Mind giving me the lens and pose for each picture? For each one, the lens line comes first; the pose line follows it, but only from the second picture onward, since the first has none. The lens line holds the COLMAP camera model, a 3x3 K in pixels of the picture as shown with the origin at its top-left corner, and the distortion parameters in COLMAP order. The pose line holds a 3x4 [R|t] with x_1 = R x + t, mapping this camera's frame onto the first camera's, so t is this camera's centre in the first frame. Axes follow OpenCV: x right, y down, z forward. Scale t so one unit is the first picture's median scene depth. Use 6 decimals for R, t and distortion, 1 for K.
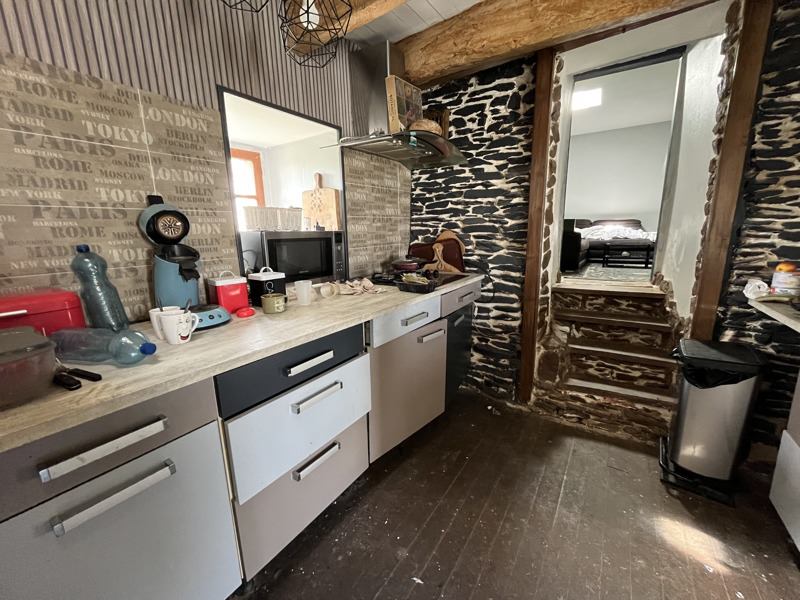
lens RADIAL K [[322.3, 0, 397.7], [0, 322.3, 299.5], [0, 0, 1]] dist [-0.002274, 0.000156]
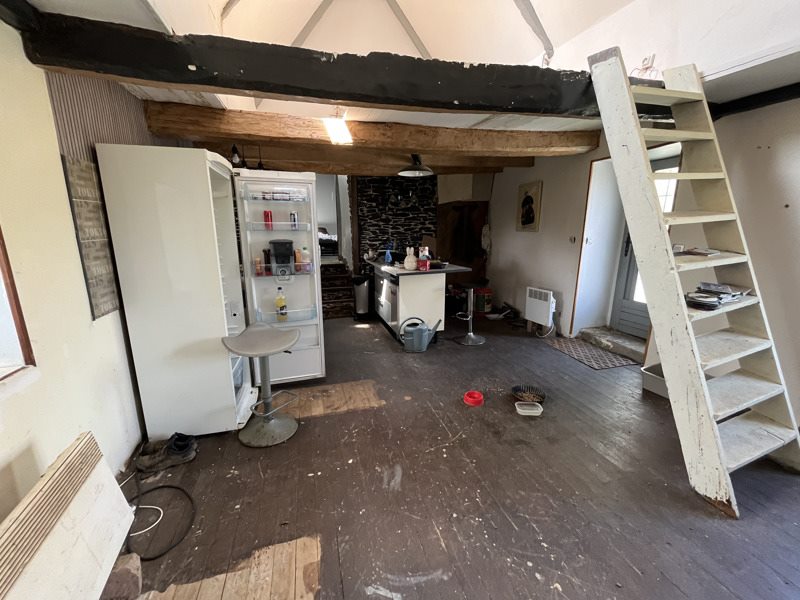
lens RADIAL K [[322.3, 0, 398.5], [0, 322.3, 298.9], [0, 0, 1]] dist [-0.002274, 0.000156]
pose [[0.639993, -0.147413, 0.754107, -0.898321], [0.144658, 0.986991, 0.070170, 0.154784], [-0.754641, 0.064179, 0.652992, -1.007518]]
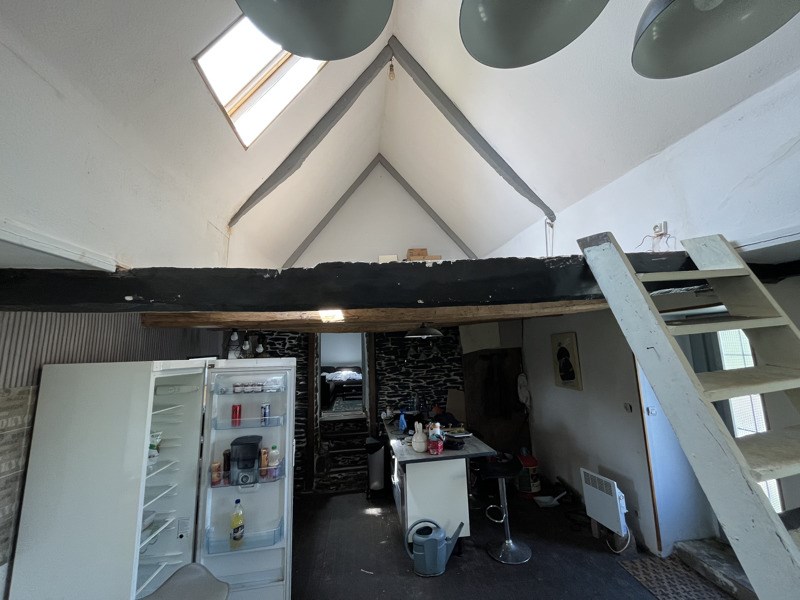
lens RADIAL K [[322.3, 0, 398.6], [0, 322.3, 298.8], [0, 0, 1]] dist [-0.002274, 0.000156]
pose [[0.751725, 0.099566, 0.651918, -0.597859], [0.148583, 0.937550, -0.314520, -0.059918], [-0.642521, 0.333296, 0.689986, -1.074963]]
